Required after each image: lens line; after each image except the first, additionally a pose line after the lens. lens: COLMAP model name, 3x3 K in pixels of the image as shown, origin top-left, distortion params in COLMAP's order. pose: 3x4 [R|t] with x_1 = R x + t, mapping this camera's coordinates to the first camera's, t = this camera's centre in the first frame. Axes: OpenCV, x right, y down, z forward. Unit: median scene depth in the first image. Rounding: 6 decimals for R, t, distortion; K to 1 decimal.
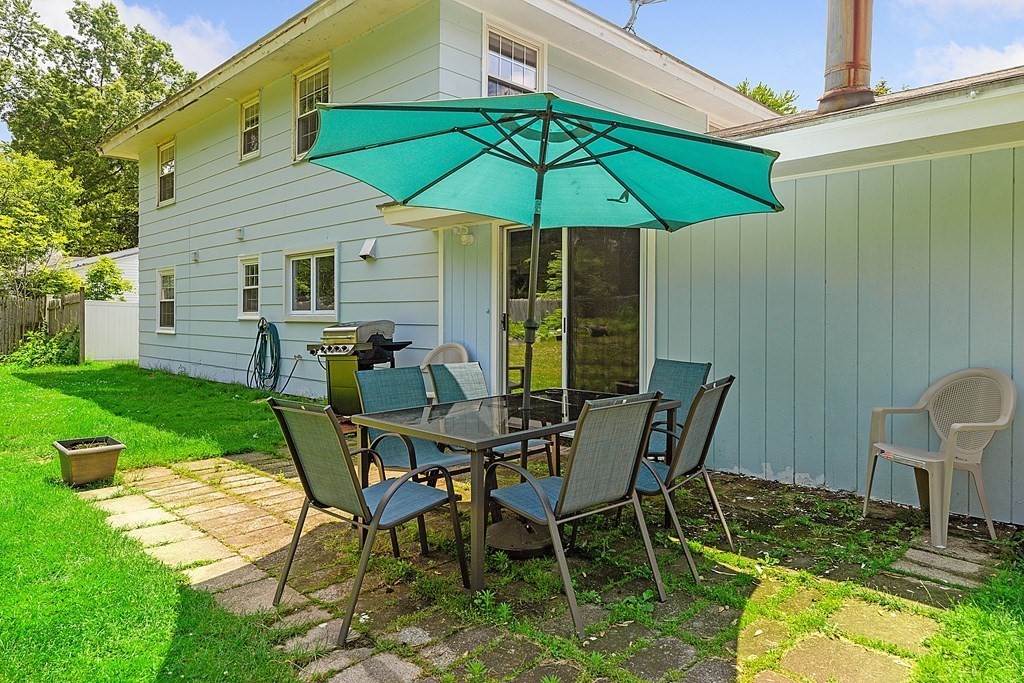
lens RADIAL K [[662.9, 0, 508.6], [0, 662.9, 334.0], [0, 0, 1]] dist [-0.001631, -0.000746]
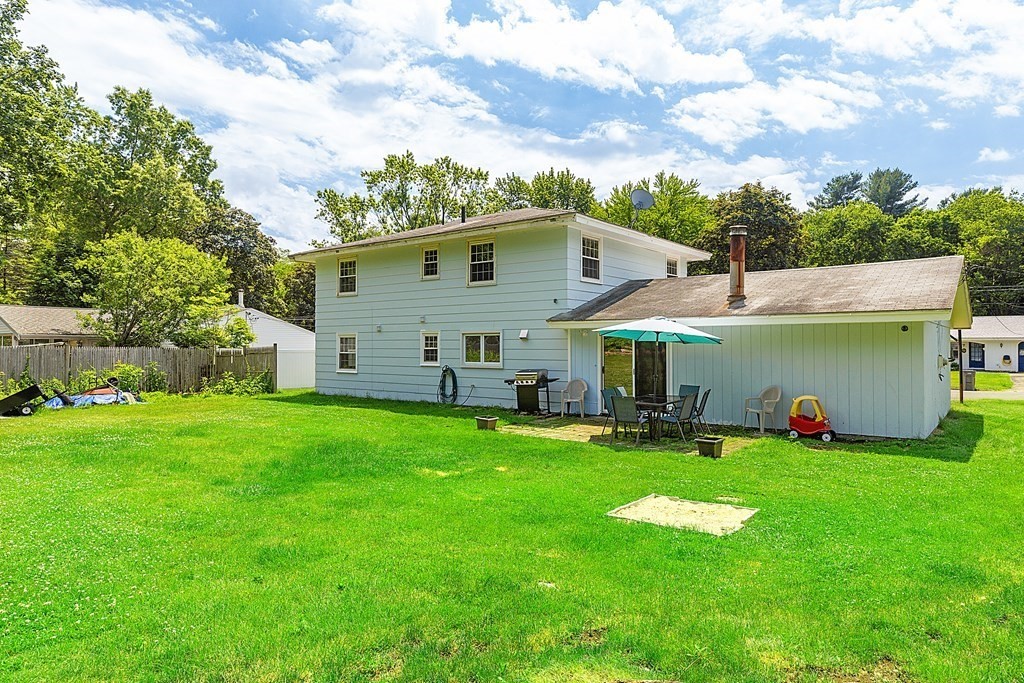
lens RADIAL K [[625.7, 0, 514.8], [0, 625.7, 344.3], [0, 0, 1]] dist [-0.003086, -0.001465]
pose [[0.991696, -0.009444, 0.128254, -0.370678], [0.012571, 0.999643, -0.023590, -0.036821], [-0.127986, 0.025007, 0.991461, -0.727830]]
